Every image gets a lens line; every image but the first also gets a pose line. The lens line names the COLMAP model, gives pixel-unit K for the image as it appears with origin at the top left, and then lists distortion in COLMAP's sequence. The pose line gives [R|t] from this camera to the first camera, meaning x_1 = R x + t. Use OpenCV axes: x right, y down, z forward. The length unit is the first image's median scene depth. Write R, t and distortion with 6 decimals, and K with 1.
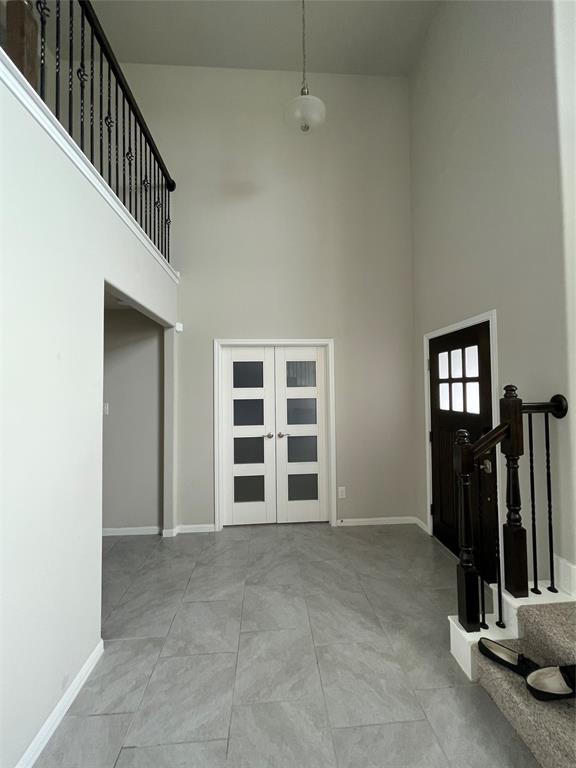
lens RADIAL K [[308.8, 0, 287.3], [0, 308.8, 379.9], [0, 0, 1]] dist [-0.000043, -0.000181]
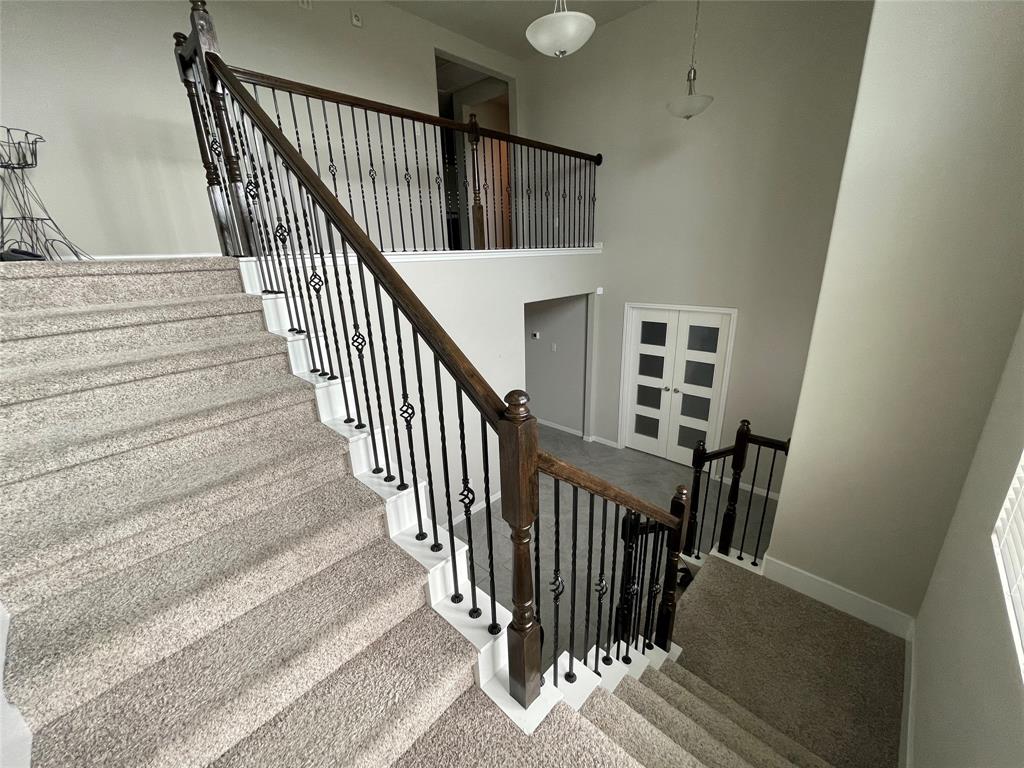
lens RADIAL K [[411.7, 0, 509.6], [0, 411.7, 386.3], [0, 0, 1]] dist [-0.000043, -0.000181]
pose [[0.678109, 0.221945, -0.700649, 0.614646], [0.041541, 0.940216, 0.338037, -0.368005], [0.733787, -0.258331, 0.628349, -0.378427]]
